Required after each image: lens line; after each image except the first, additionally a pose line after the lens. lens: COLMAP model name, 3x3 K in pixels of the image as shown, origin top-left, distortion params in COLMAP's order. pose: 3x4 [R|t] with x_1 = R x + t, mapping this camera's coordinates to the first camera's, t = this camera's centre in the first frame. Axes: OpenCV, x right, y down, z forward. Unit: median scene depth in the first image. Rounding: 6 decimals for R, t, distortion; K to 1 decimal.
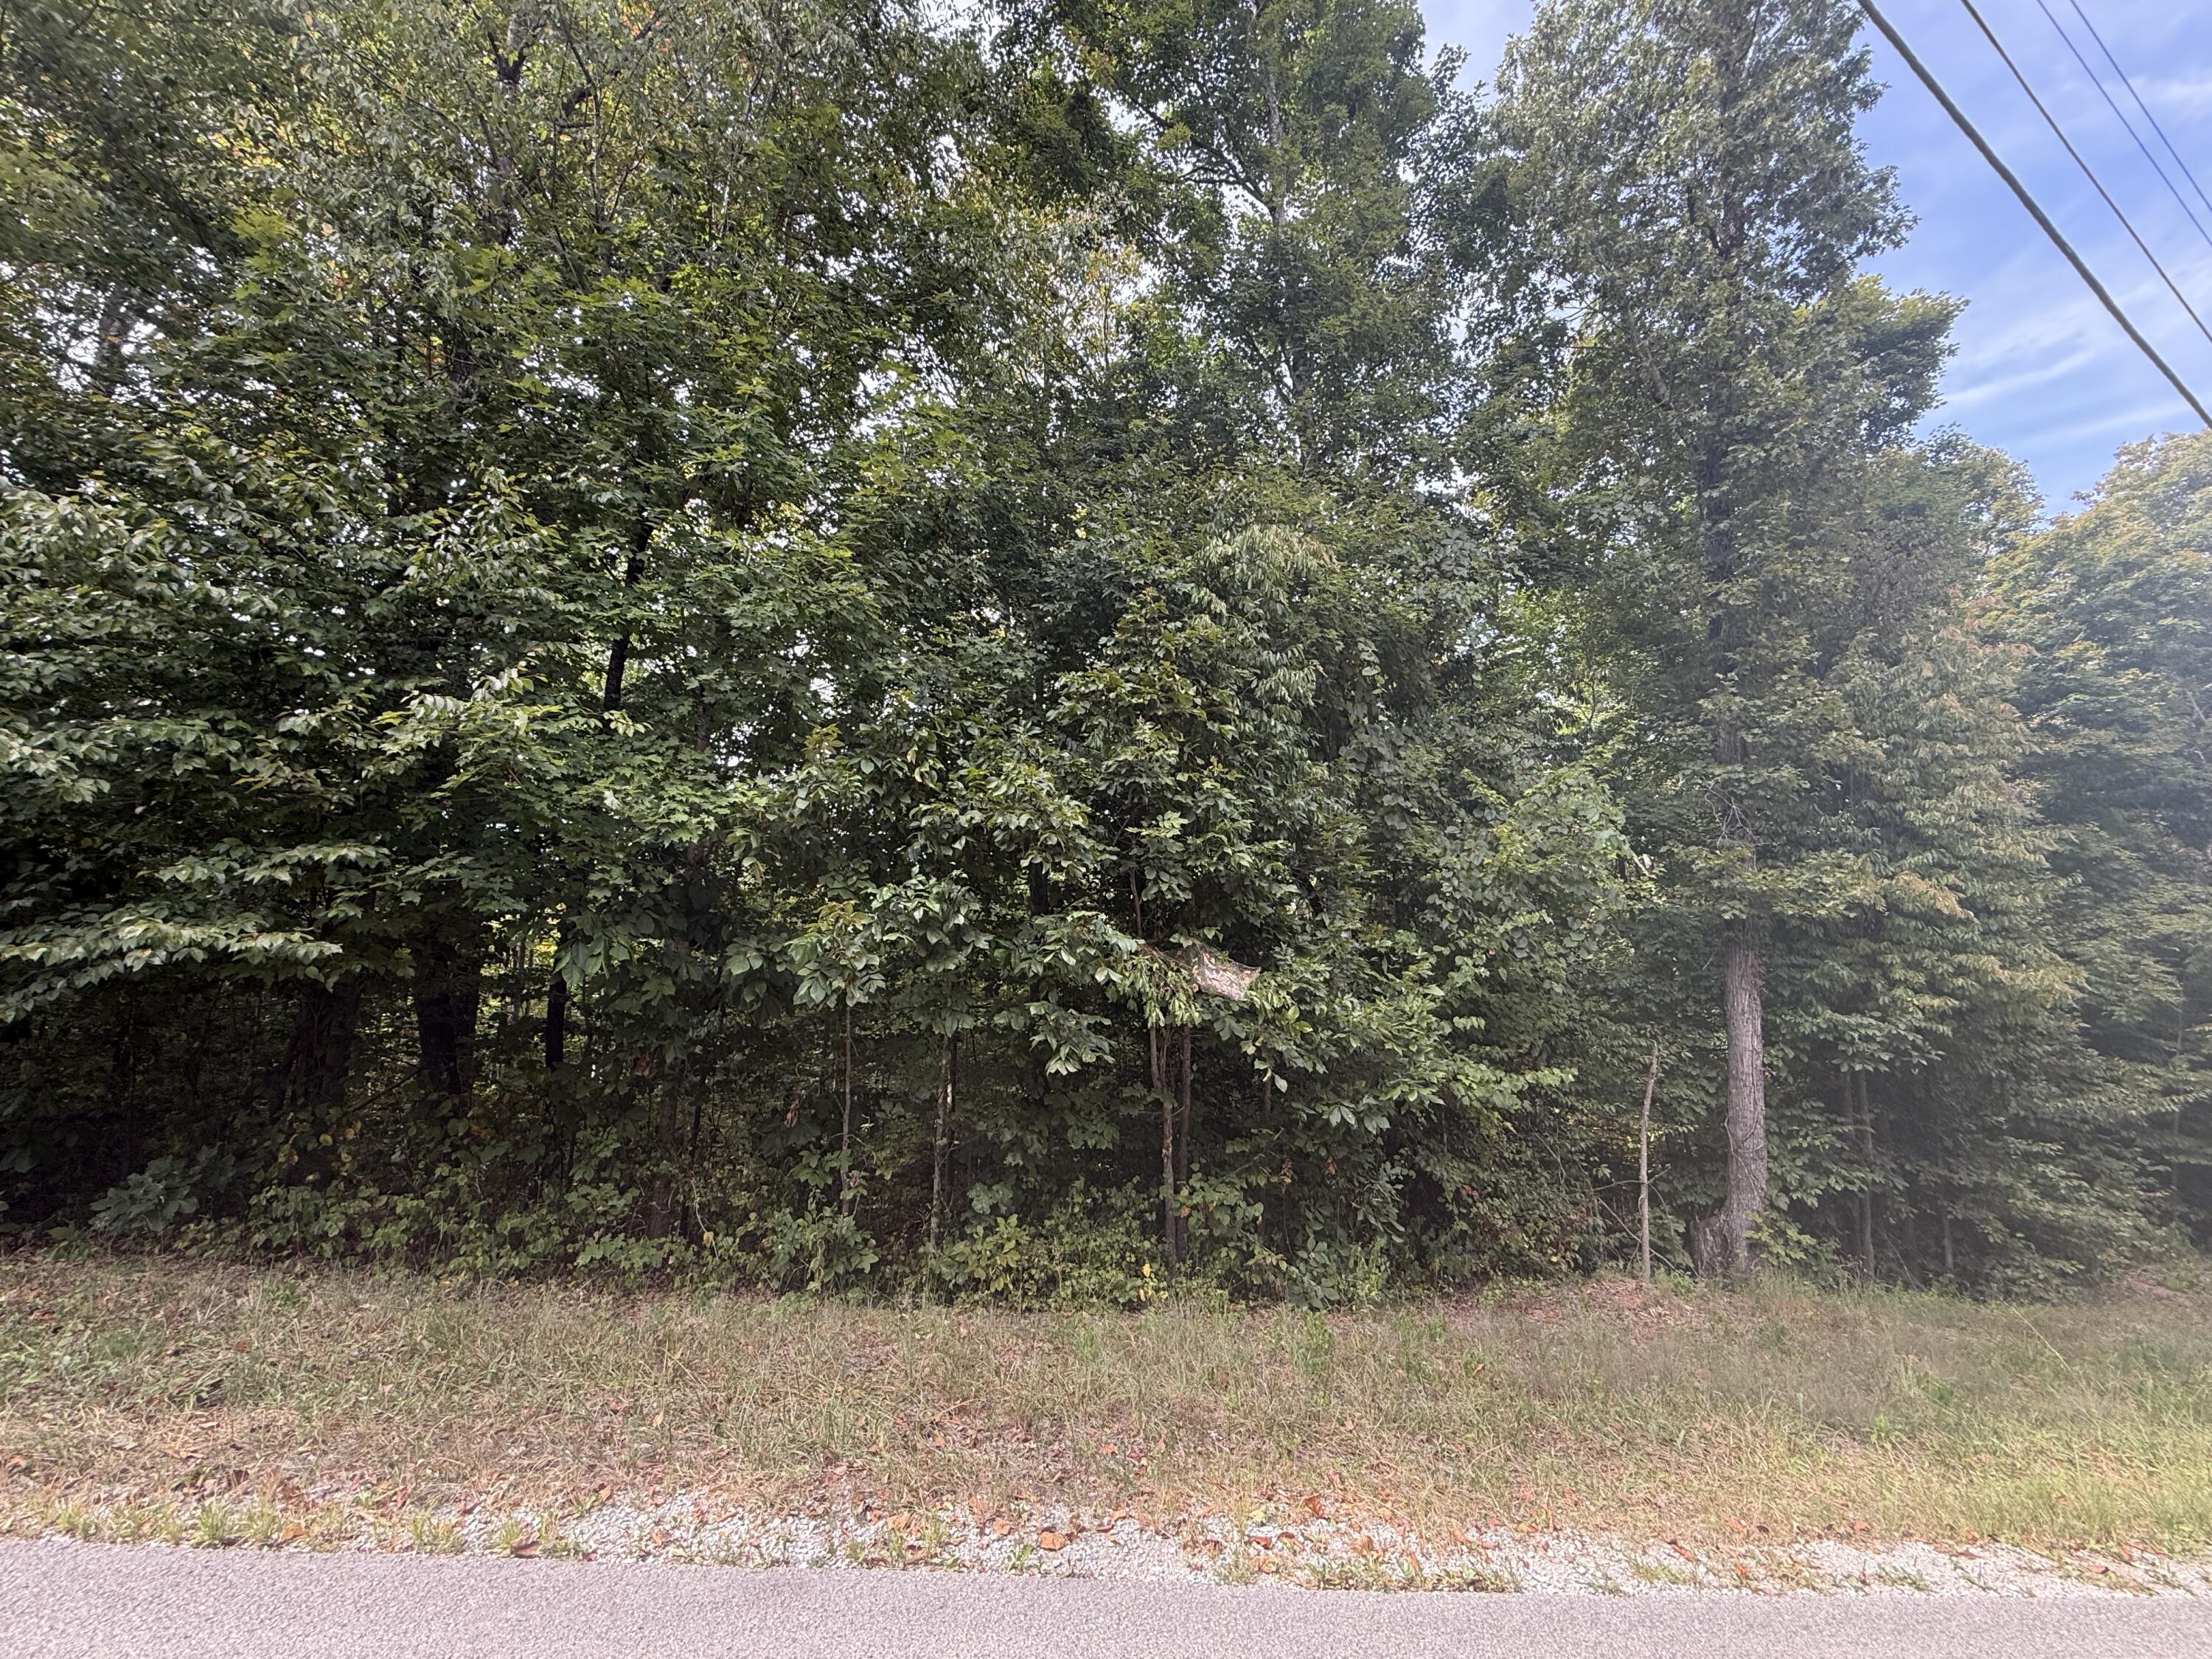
lens RADIAL K [[877.2, 0, 1103.0], [0, 877.2, 834.2], [0, 0, 1]] dist [-0.000911, 0.000073]
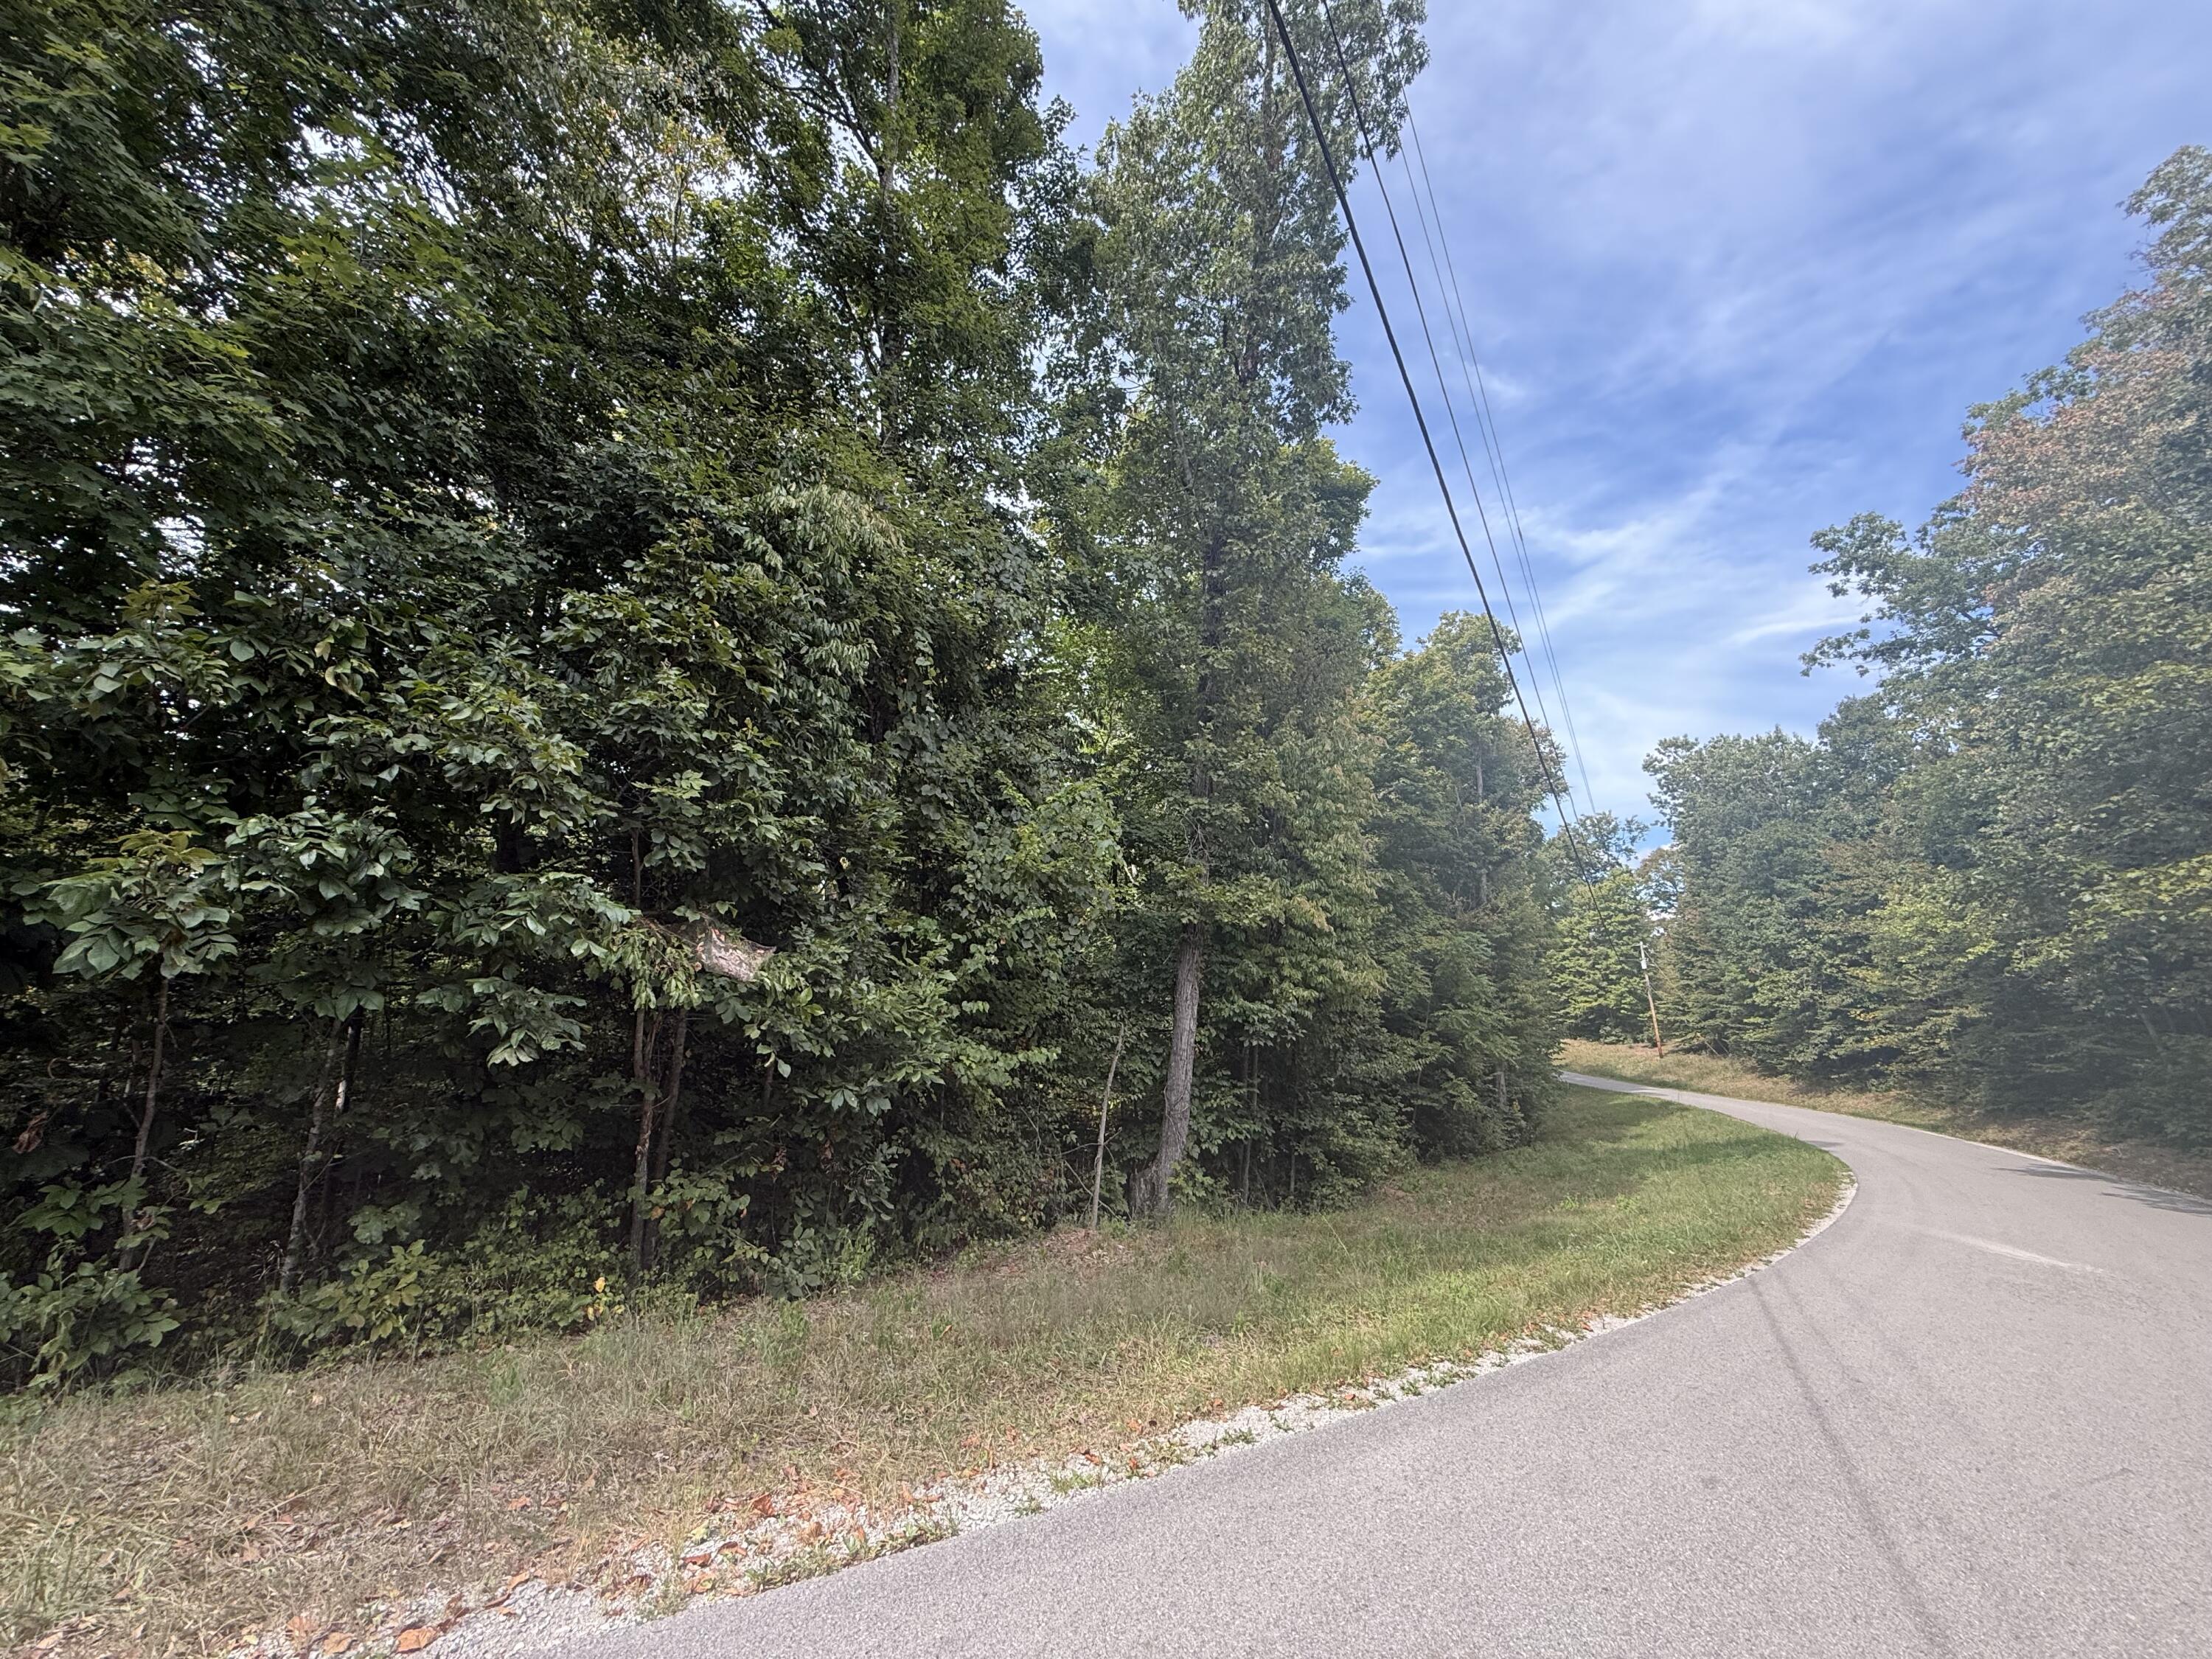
lens RADIAL K [[877.2, 0, 1104.1], [0, 877.2, 834.3], [0, 0, 1]] dist [-0.000911, 0.000073]
pose [[0.863363, 0.102735, 0.494014, 0.004051], [-0.111392, 0.993704, -0.011976, 0.001997], [-0.492134, -0.044690, 0.869372, 0.005072]]
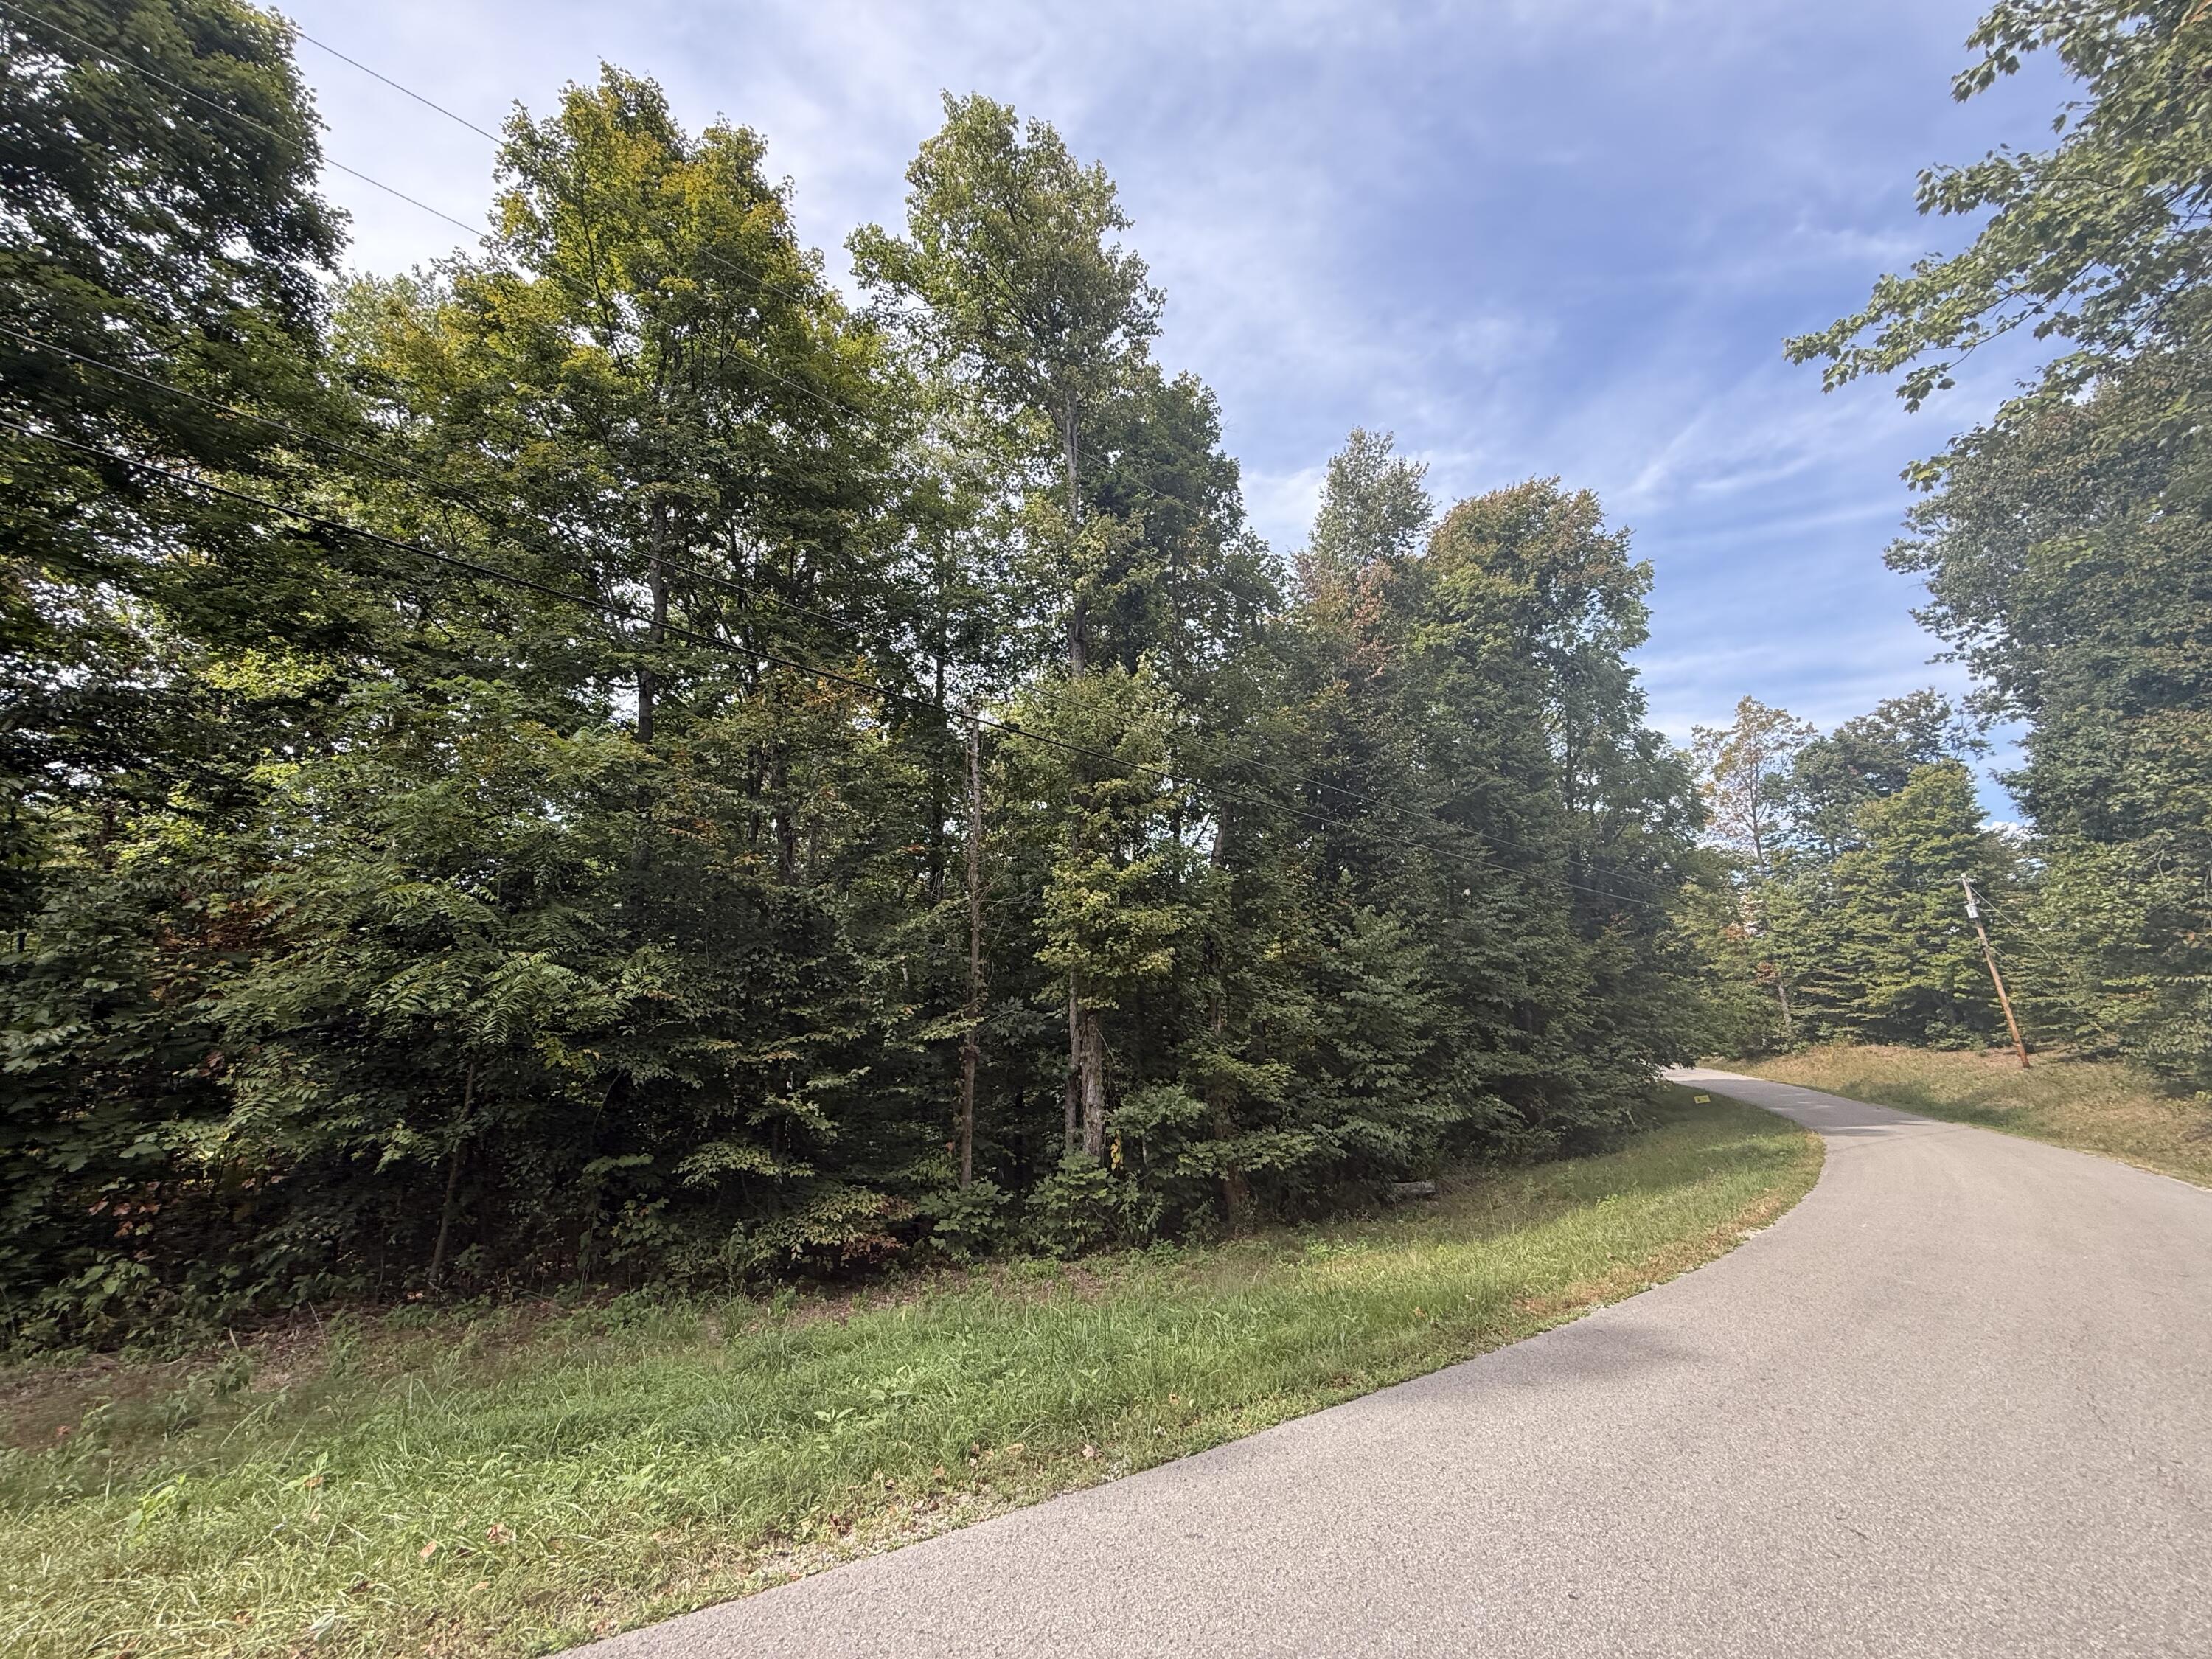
lens RADIAL K [[877.2, 0, 1102.3], [0, 877.2, 843.1], [0, 0, 1]] dist [-0.000911, 0.000073]
pose [[0.987563, 0.046845, 0.150084, 0.202748], [-0.045698, 0.998894, -0.011085, 0.031779], [-0.150437, 0.004089, 0.988611, 0.037209]]
